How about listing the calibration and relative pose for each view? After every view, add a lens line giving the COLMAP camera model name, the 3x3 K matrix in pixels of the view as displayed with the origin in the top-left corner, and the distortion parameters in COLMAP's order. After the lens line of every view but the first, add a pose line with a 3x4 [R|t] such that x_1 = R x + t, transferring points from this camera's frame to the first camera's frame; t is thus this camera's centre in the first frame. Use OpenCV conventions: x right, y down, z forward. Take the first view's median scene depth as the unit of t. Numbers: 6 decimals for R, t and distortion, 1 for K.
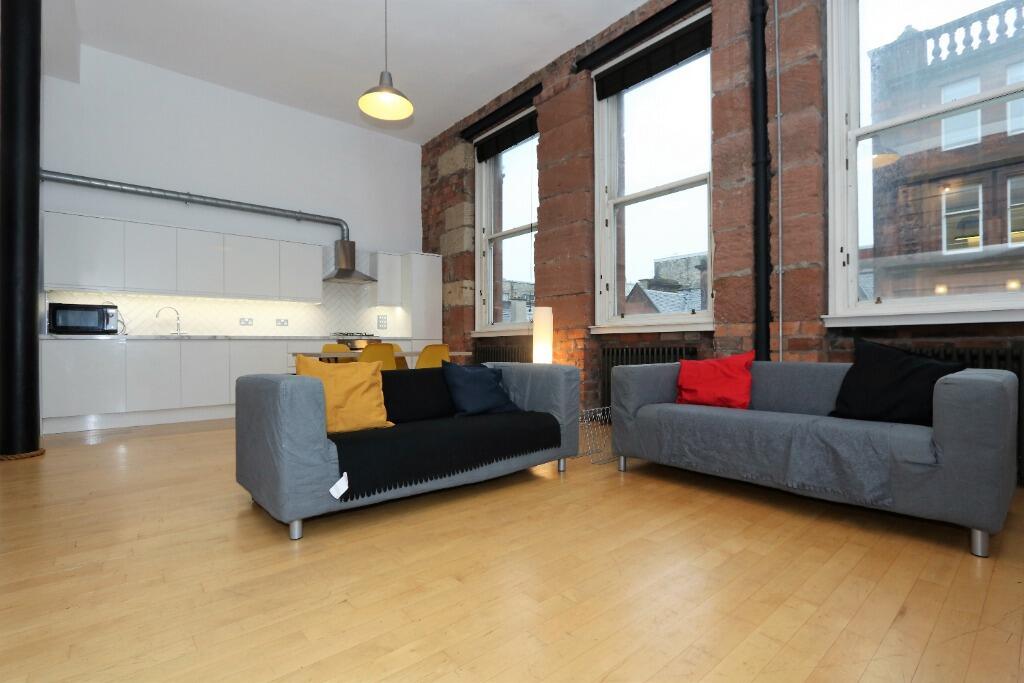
lens RADIAL K [[479.3, 0, 516.4], [0, 479.3, 342.6], [0, 0, 1]] dist [-0.003820, -0.000200]
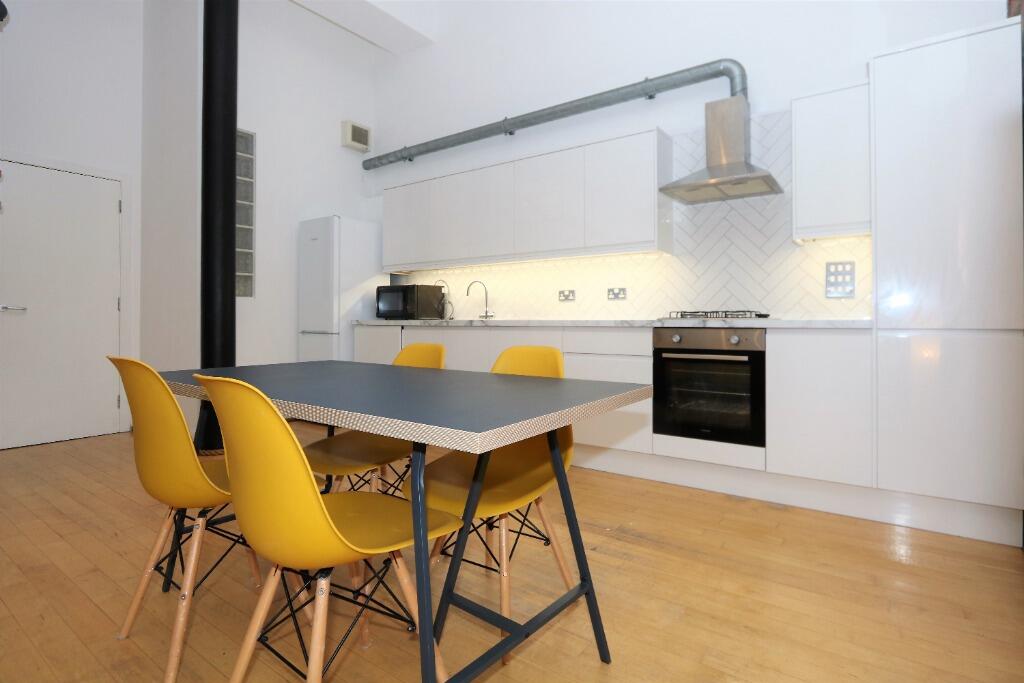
lens RADIAL K [[509.8, 0, 513.0], [0, 509.8, 311.2], [0, 0, 1]] dist [-0.000135, -0.000003]
pose [[0.230045, -0.006986, -0.973155, 0.069179], [0.007890, 0.999955, -0.005313, -0.021665], [0.973148, -0.006456, 0.230090, 0.833172]]
